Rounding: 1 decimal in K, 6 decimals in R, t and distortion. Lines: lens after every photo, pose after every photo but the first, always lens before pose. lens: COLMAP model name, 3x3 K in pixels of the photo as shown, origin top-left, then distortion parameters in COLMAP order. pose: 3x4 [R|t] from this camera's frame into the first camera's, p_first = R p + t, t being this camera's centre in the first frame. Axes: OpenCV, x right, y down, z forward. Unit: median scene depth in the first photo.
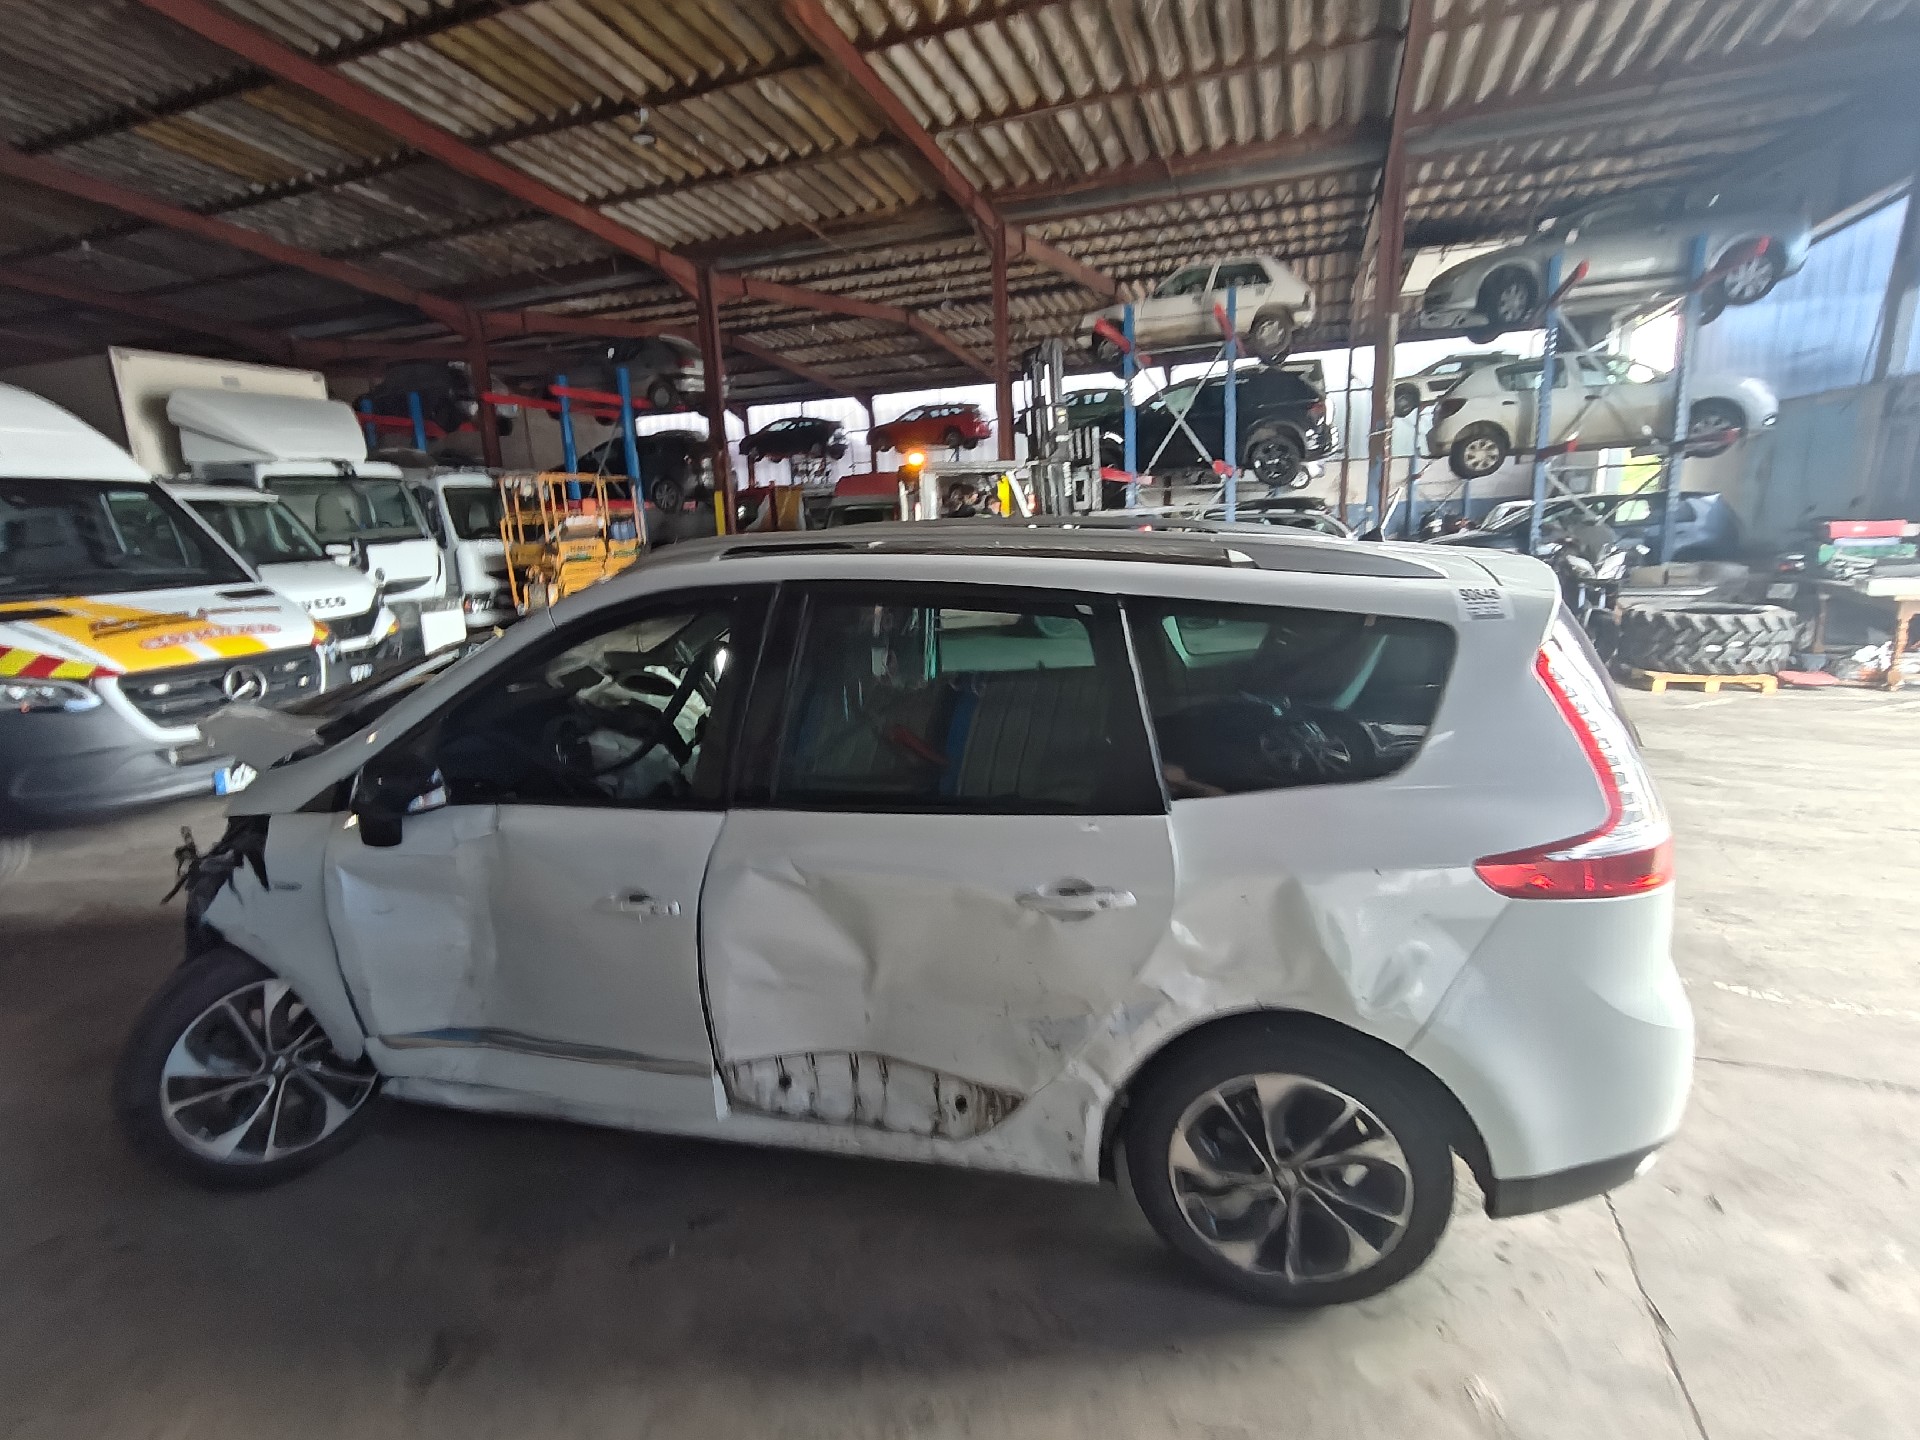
lens RADIAL K [[911.2, 0, 944.9], [0, 911.2, 715.1], [0, 0, 1]] dist [-0.000699, 0.003931]
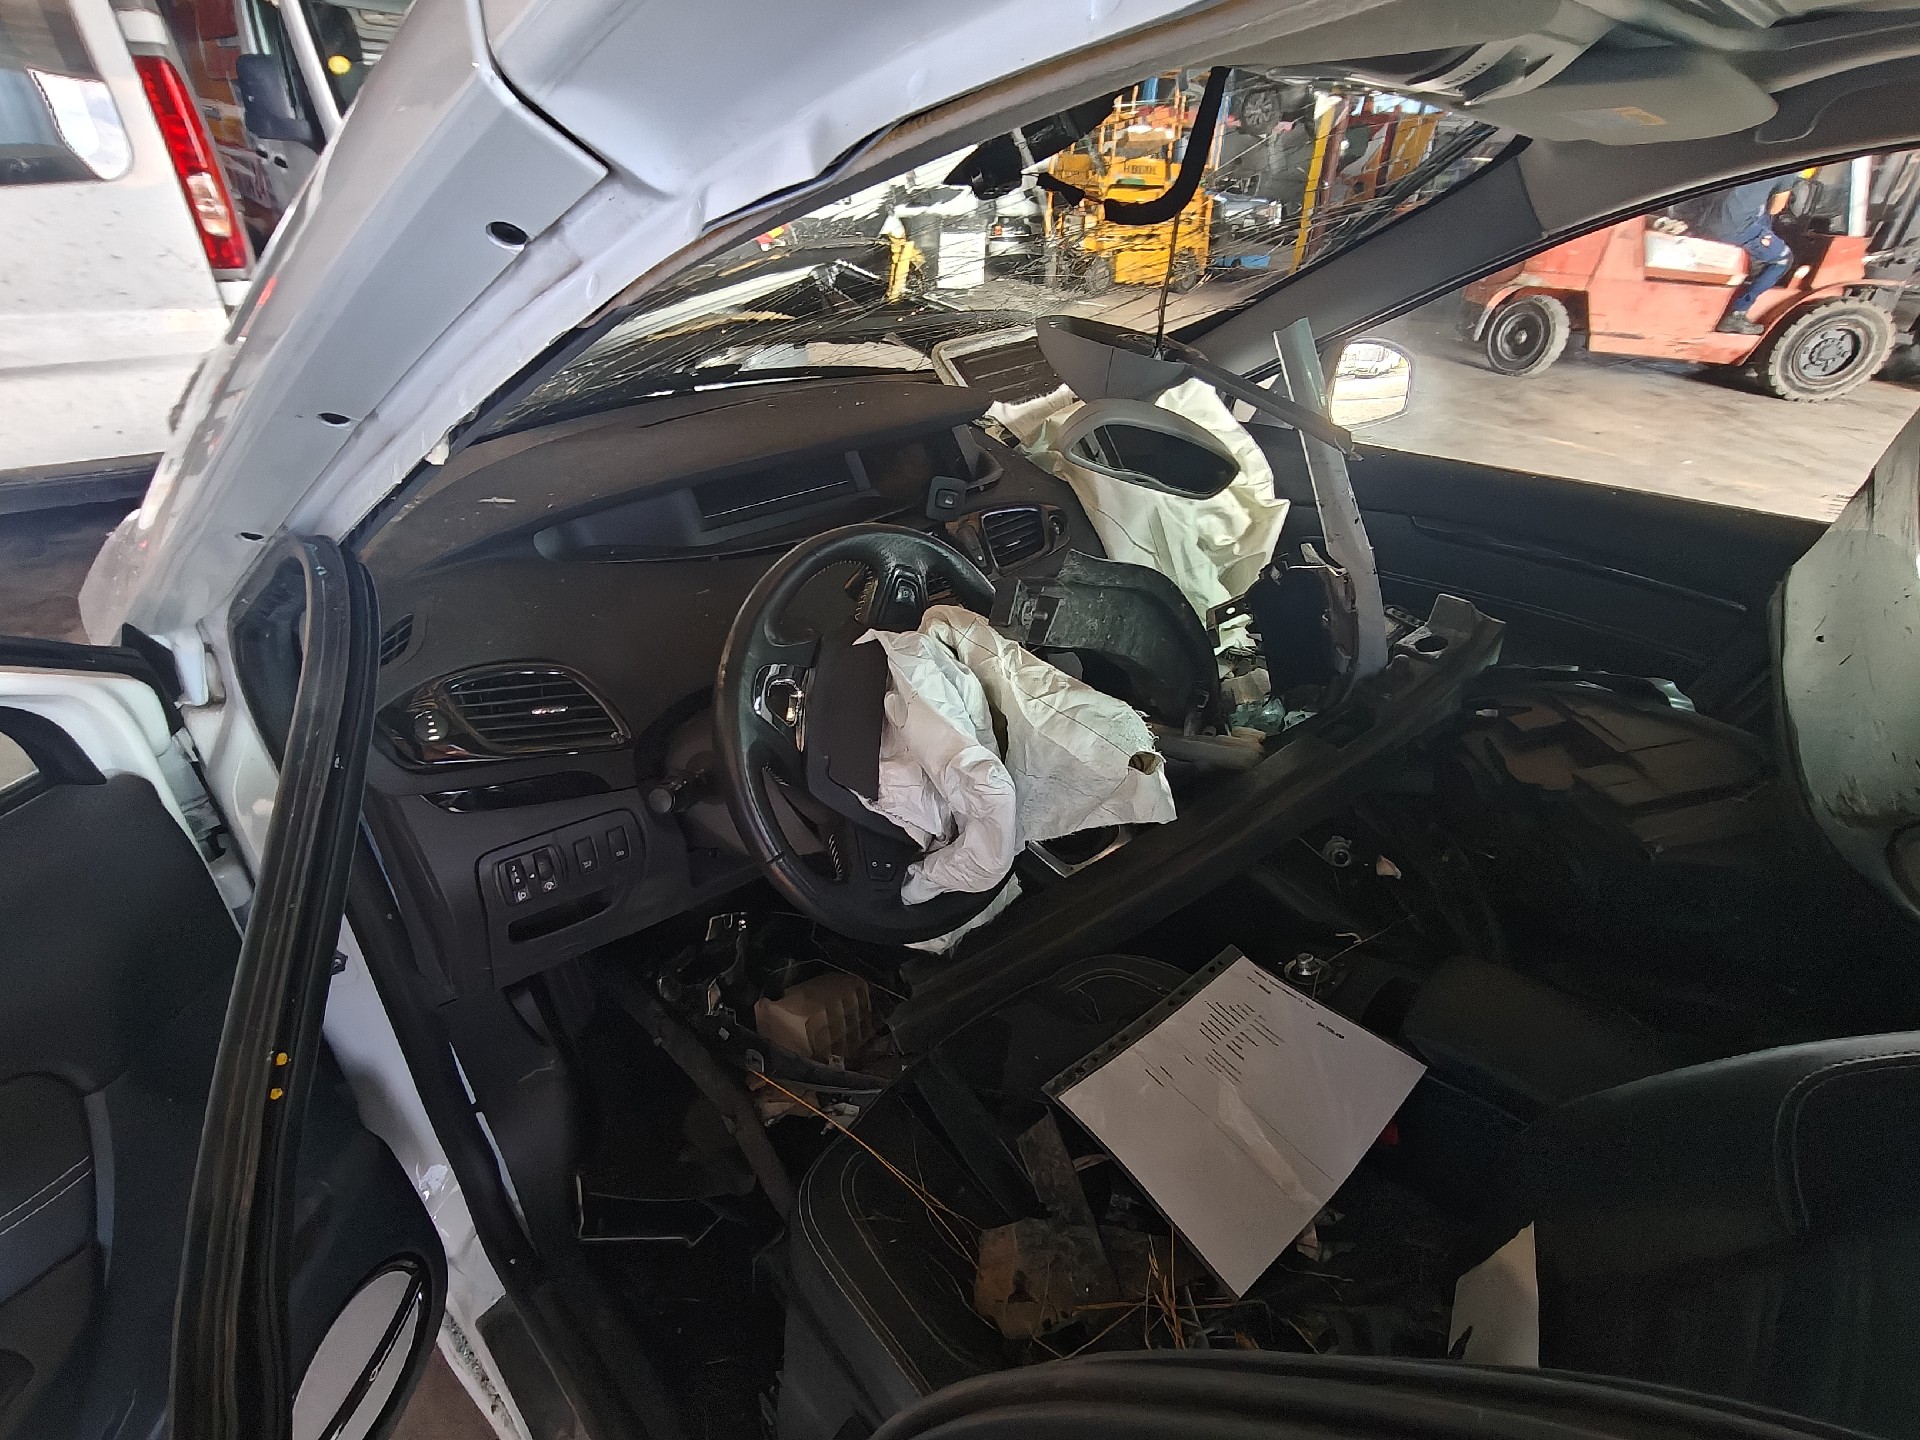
lens RADIAL K [[911.2, 0, 927.4], [0, 911.2, 747.3], [0, 0, 1]] dist [-0.000699, 0.003931]
pose [[0.837263, 0.357816, -0.413471, -0.038808], [-0.188076, 0.898478, 0.396691, -0.008589], [0.513438, -0.254371, 0.819559, 0.117318]]
